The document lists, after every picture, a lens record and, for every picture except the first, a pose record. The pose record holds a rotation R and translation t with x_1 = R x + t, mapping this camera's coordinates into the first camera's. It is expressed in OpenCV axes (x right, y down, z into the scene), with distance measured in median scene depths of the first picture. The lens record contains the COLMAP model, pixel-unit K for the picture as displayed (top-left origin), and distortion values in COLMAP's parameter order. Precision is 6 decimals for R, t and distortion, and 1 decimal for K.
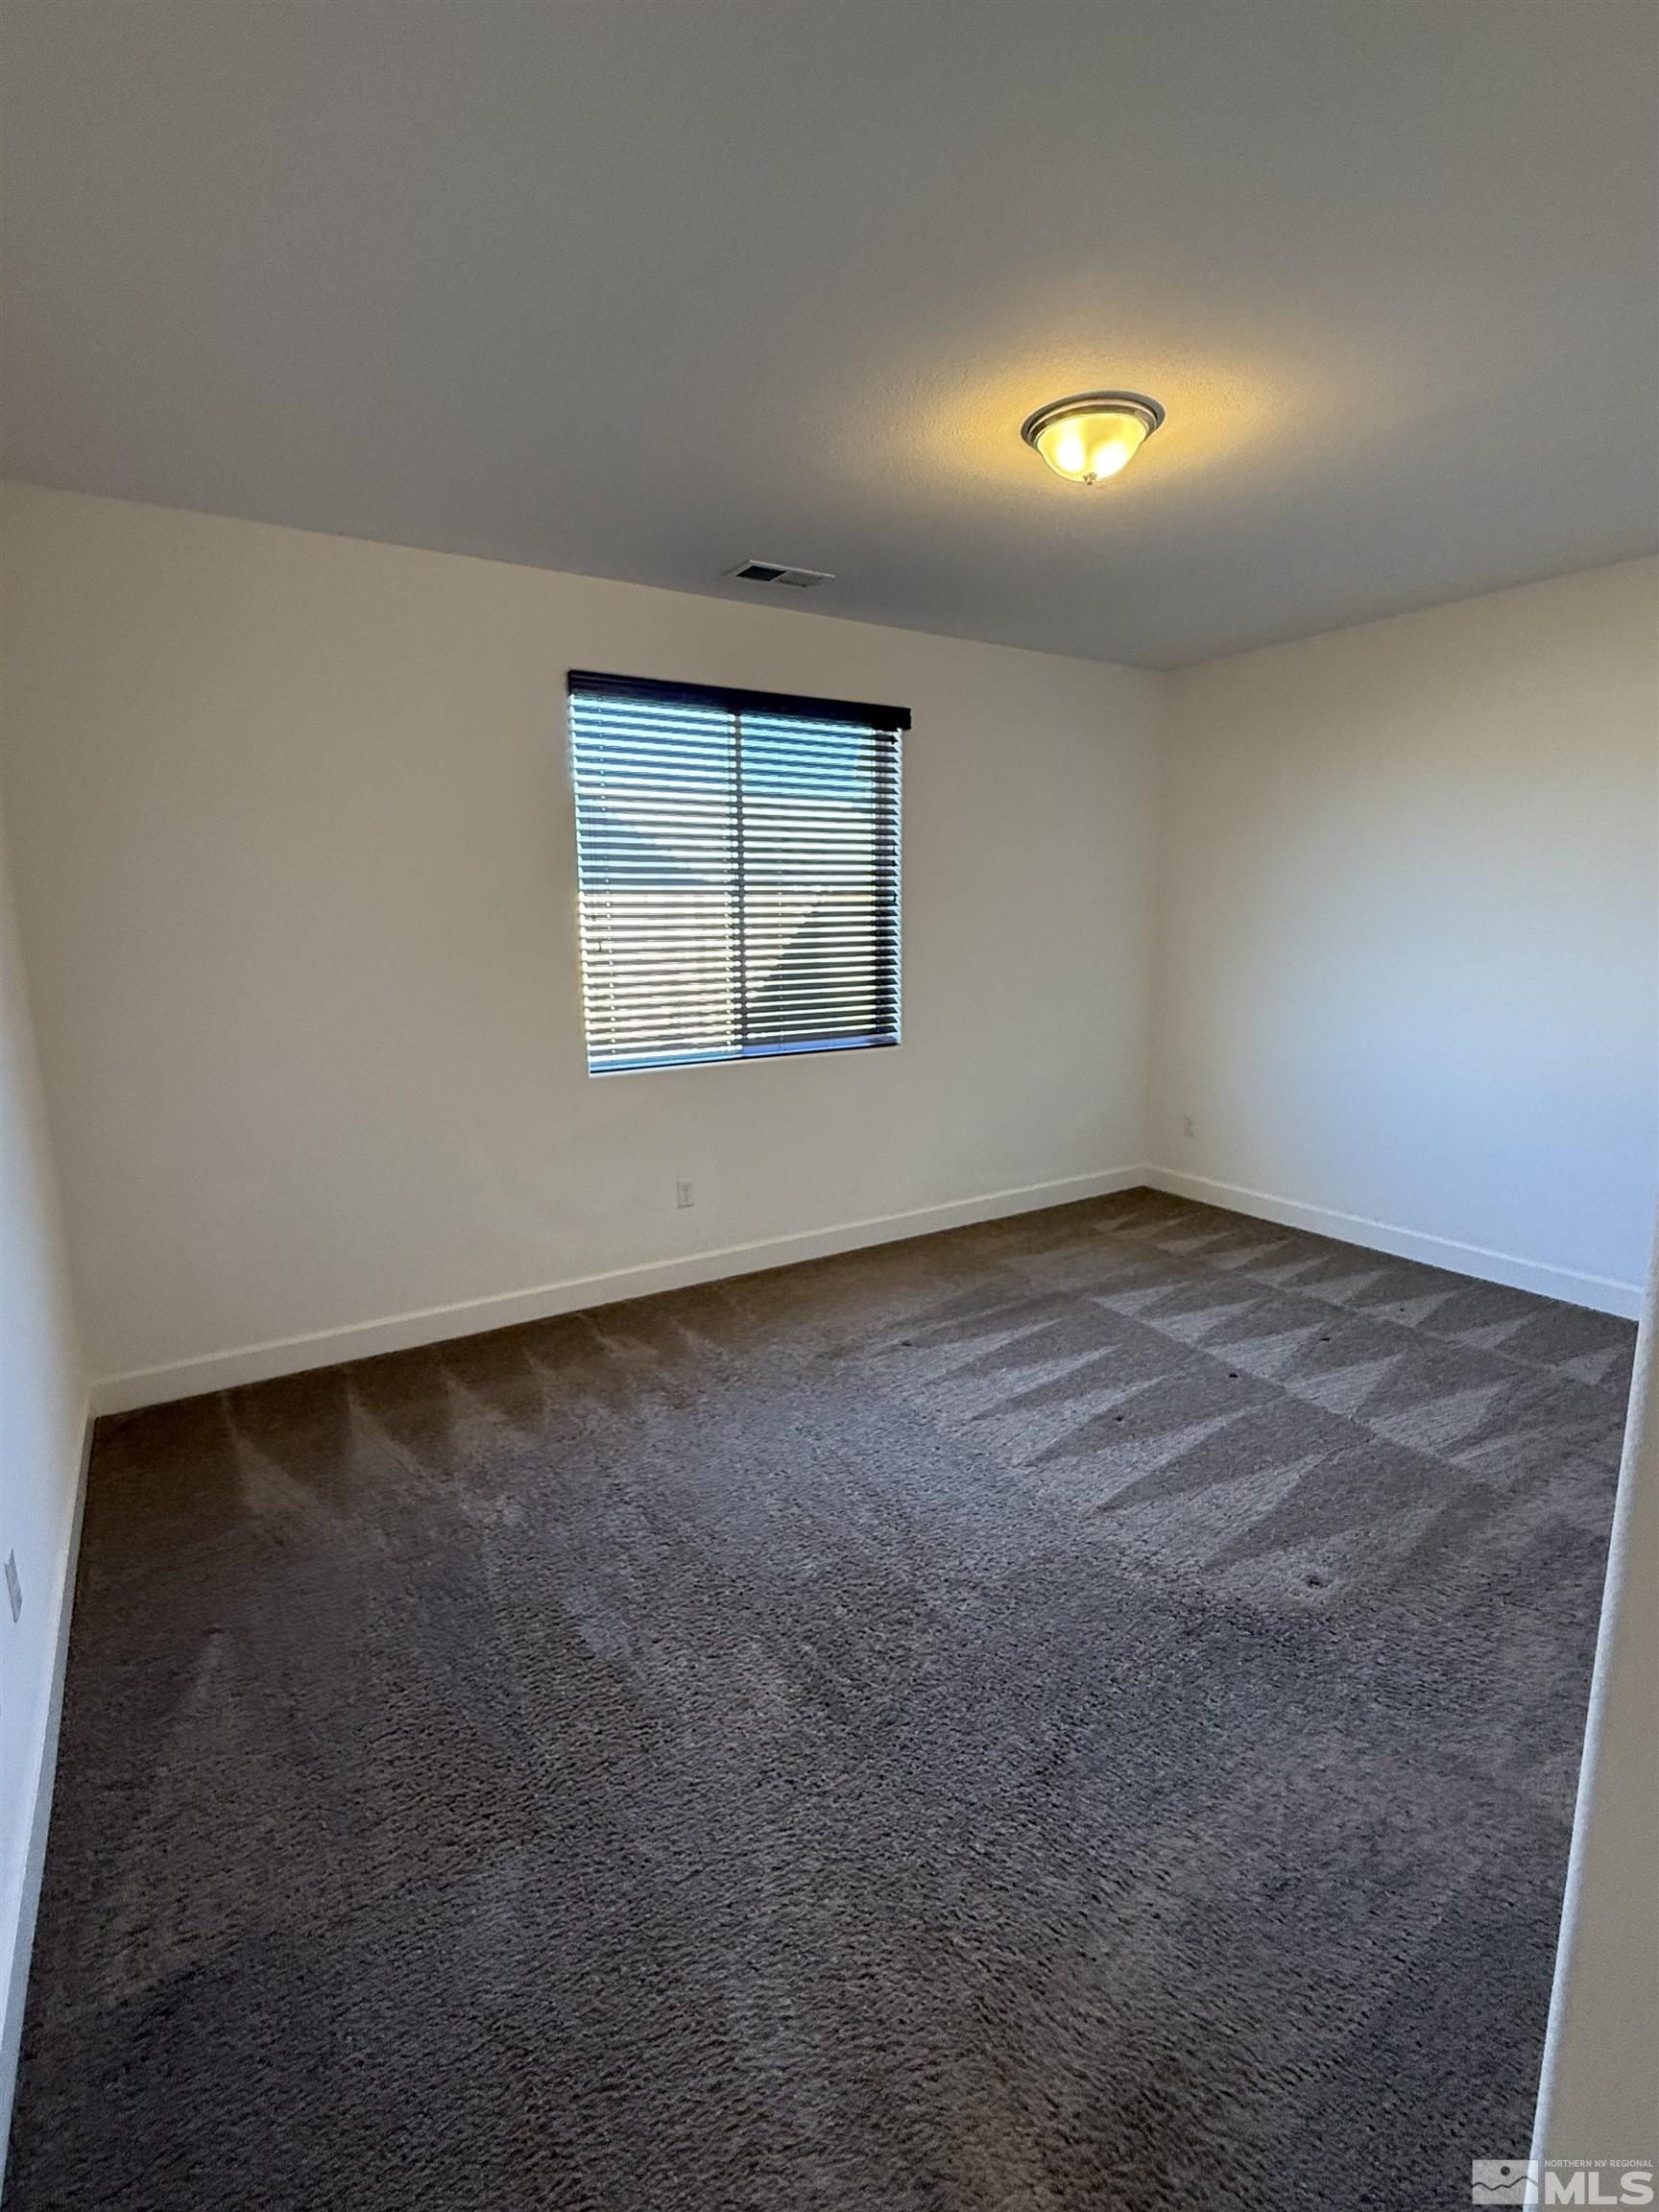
lens RADIAL K [[1055.6, 0, 816.5], [0, 1055.6, 1105.4], [0, 0, 1]] dist [0.004431, 0.001382]
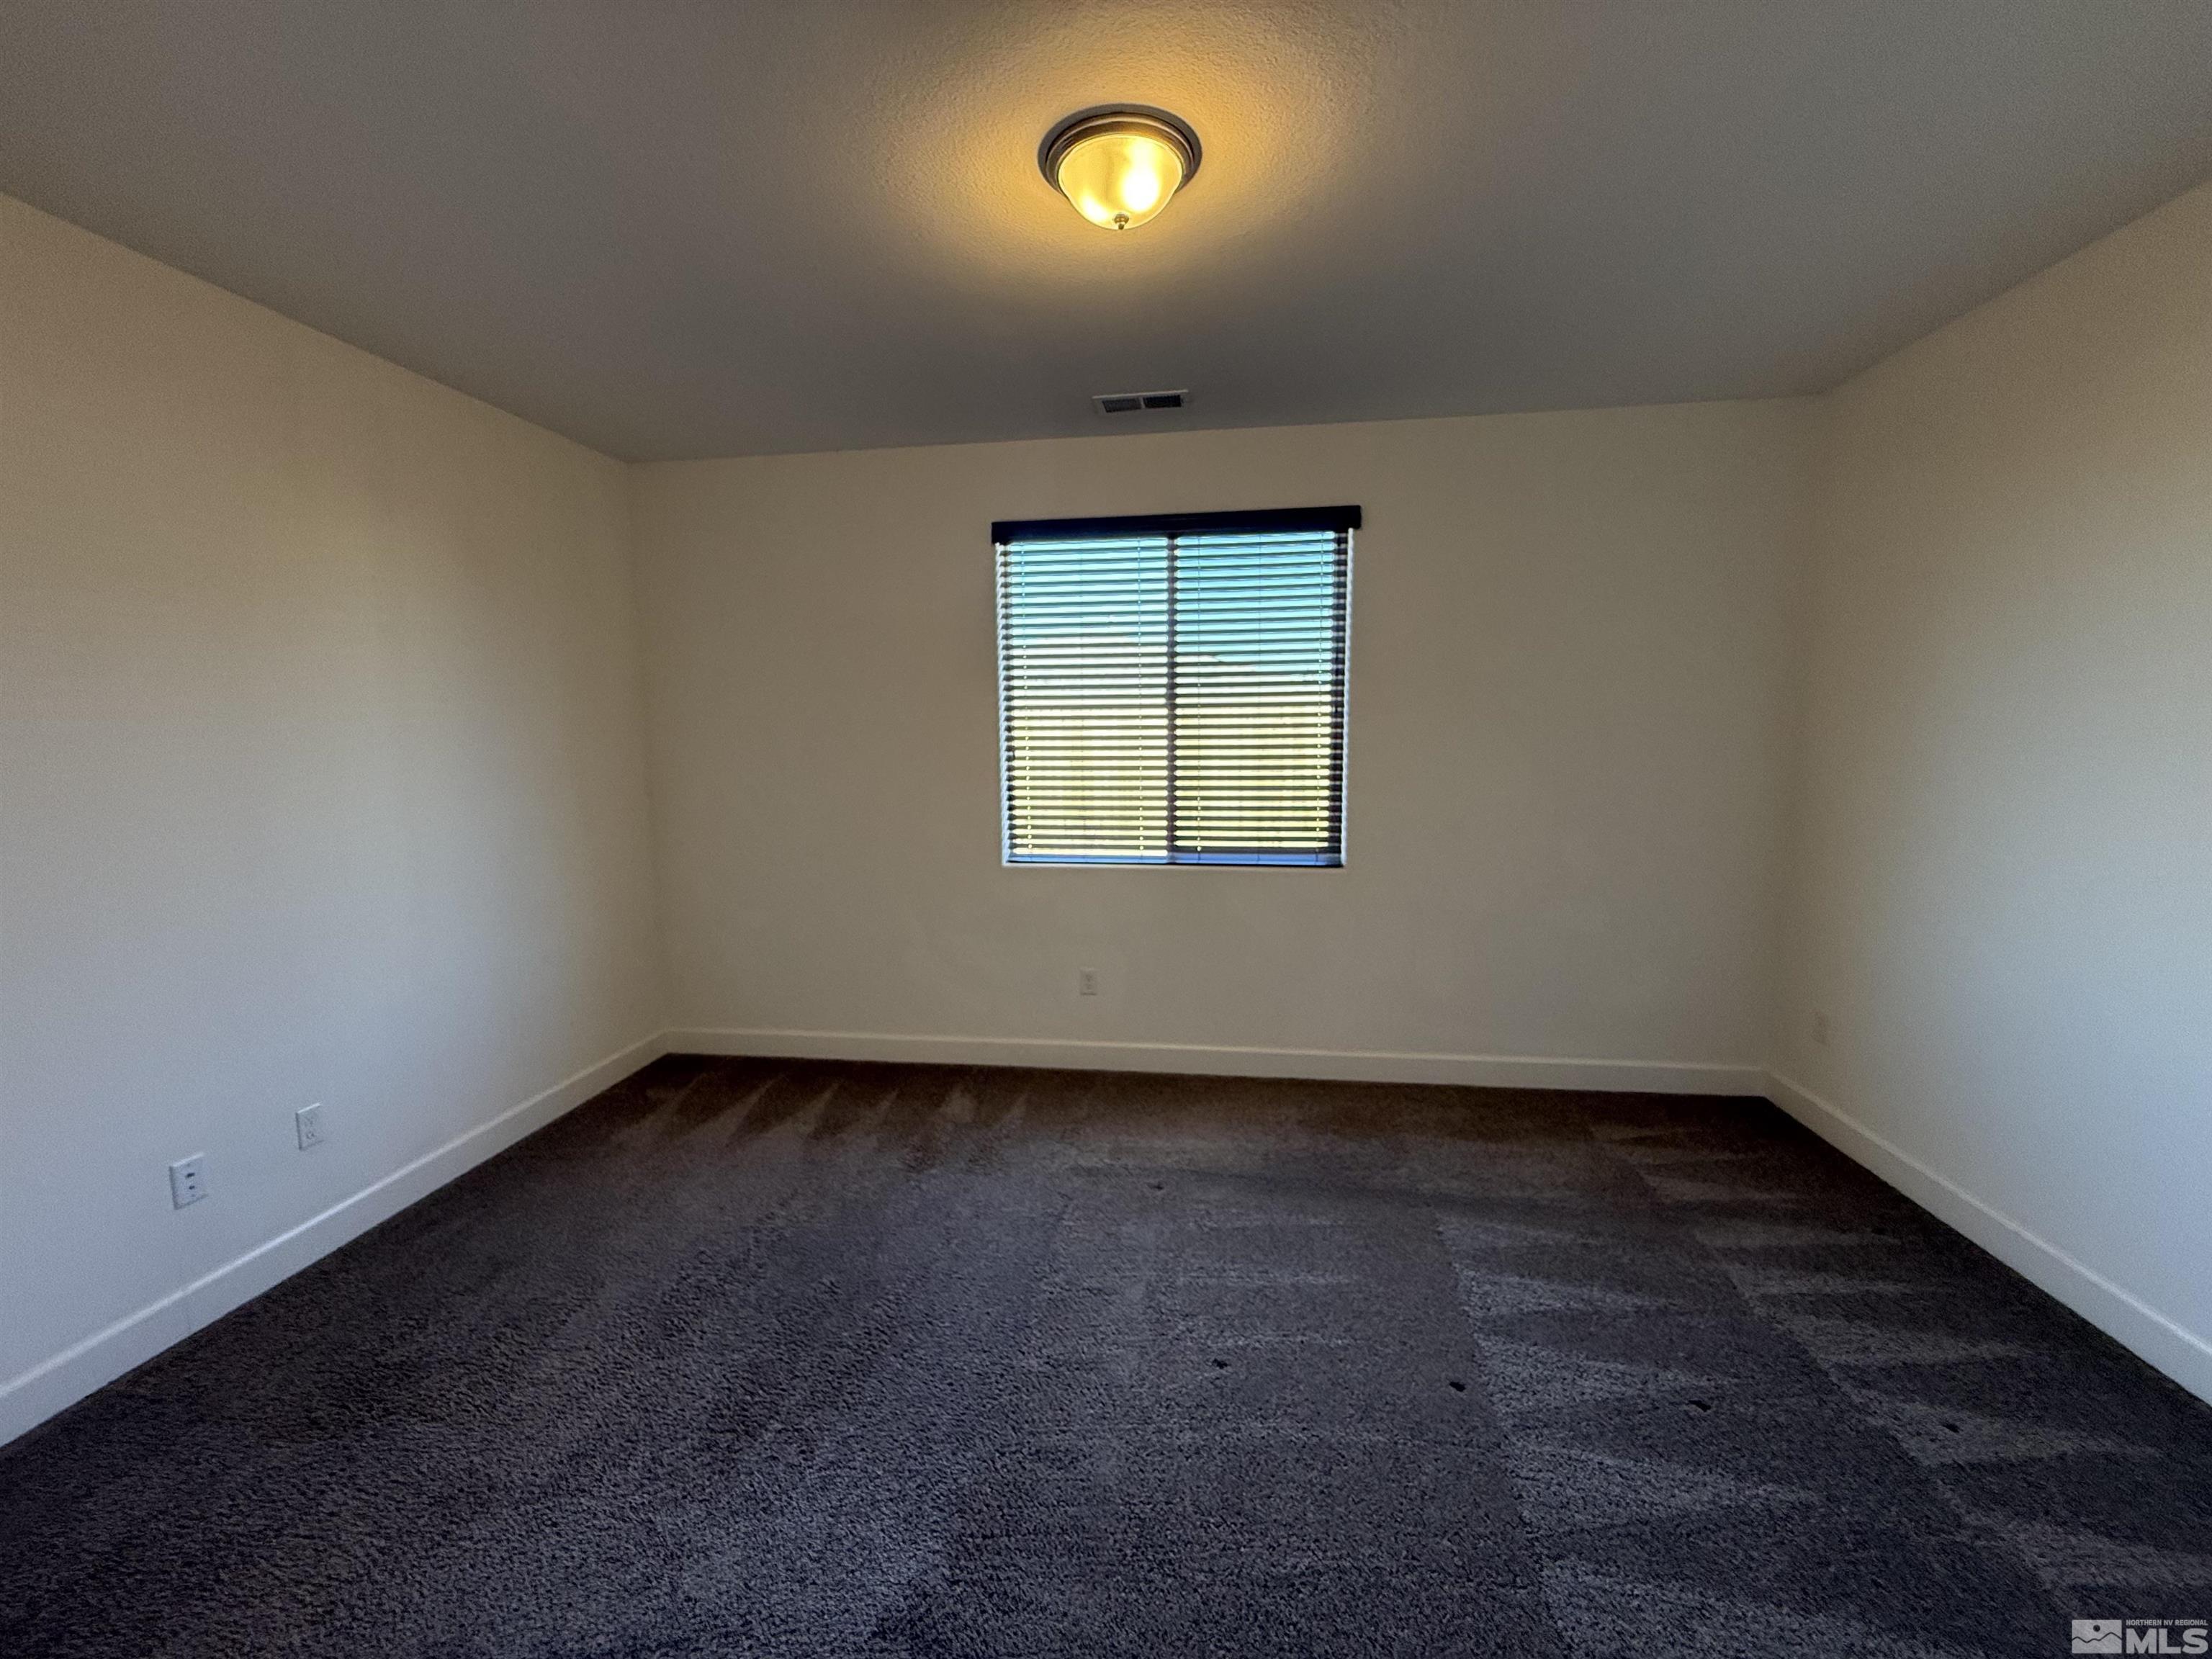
lens RADIAL K [[887.8, 0, 1114.7], [0, 887.8, 829.4], [0, 0, 1]] dist [0.001222, 0.000014]
pose [[0.757333, 0.076249, -0.648563, 0.471620], [-0.115048, 0.993204, -0.017575, -0.059235], [0.642815, 0.087926, 0.760958, 0.312281]]
